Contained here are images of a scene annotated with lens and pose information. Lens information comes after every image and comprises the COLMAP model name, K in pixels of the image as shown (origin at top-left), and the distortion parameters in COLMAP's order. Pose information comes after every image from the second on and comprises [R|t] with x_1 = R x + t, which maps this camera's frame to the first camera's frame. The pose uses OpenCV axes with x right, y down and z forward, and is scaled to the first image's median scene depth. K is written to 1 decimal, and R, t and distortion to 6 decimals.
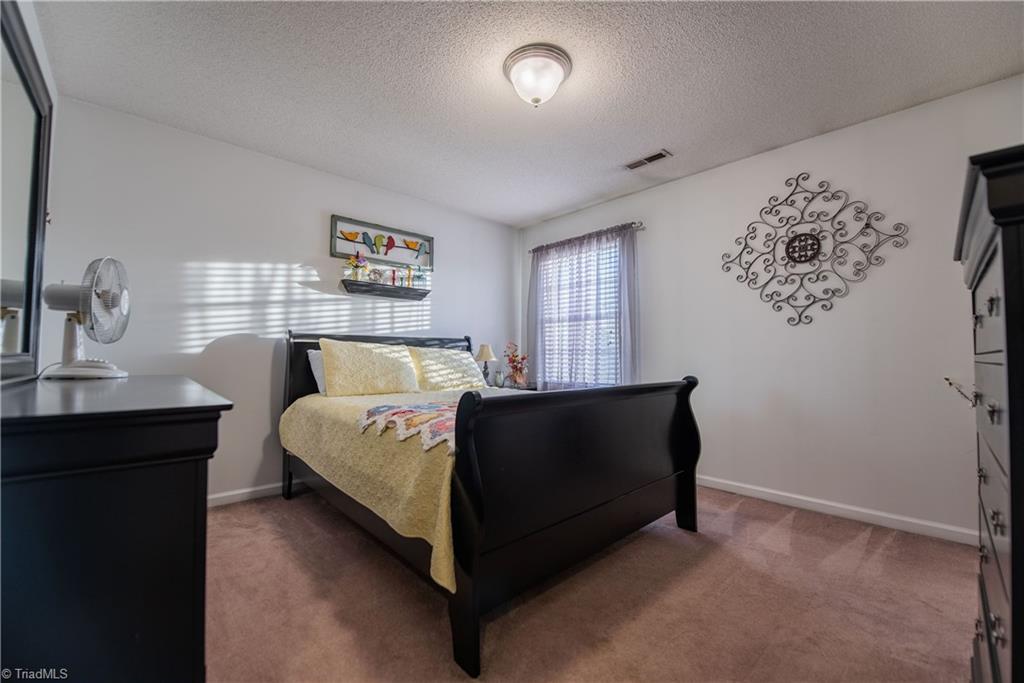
lens RADIAL K [[413.0, 0, 513.9], [0, 413.0, 349.4], [0, 0, 1]] dist [-0.015499, -0.000803]
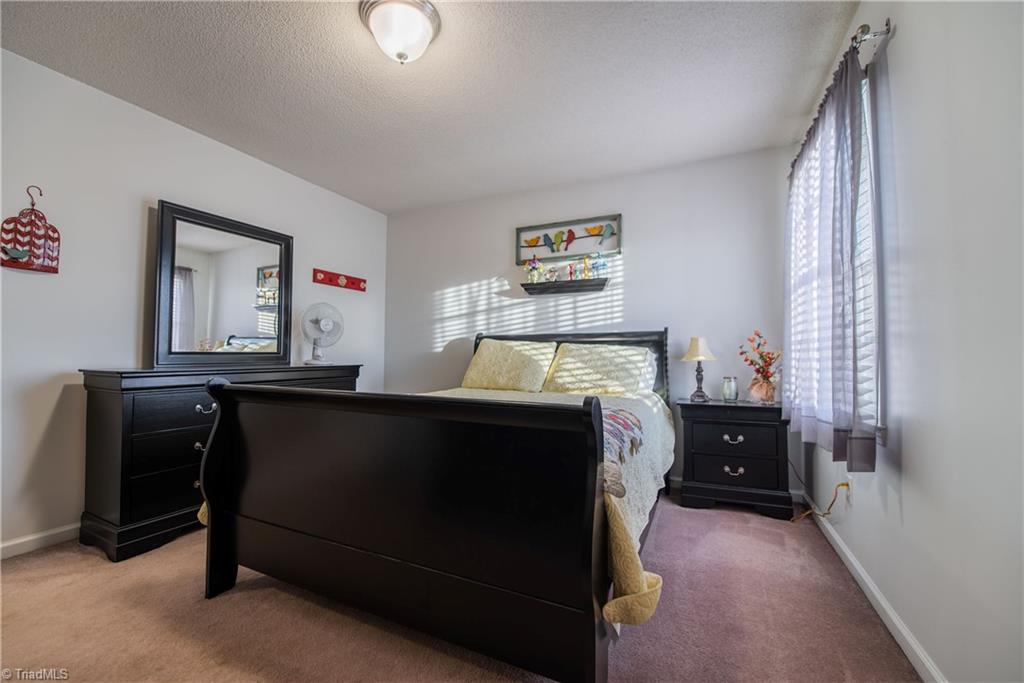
lens RADIAL K [[413.0, 0, 513.0], [0, 413.0, 339.5], [0, 0, 1]] dist [-0.015499, -0.000803]
pose [[0.368684, -0.033826, -0.928939, 0.569106], [0.011552, 0.999427, -0.031808, 0.012897], [0.929483, 0.000996, 0.368864, 0.545349]]
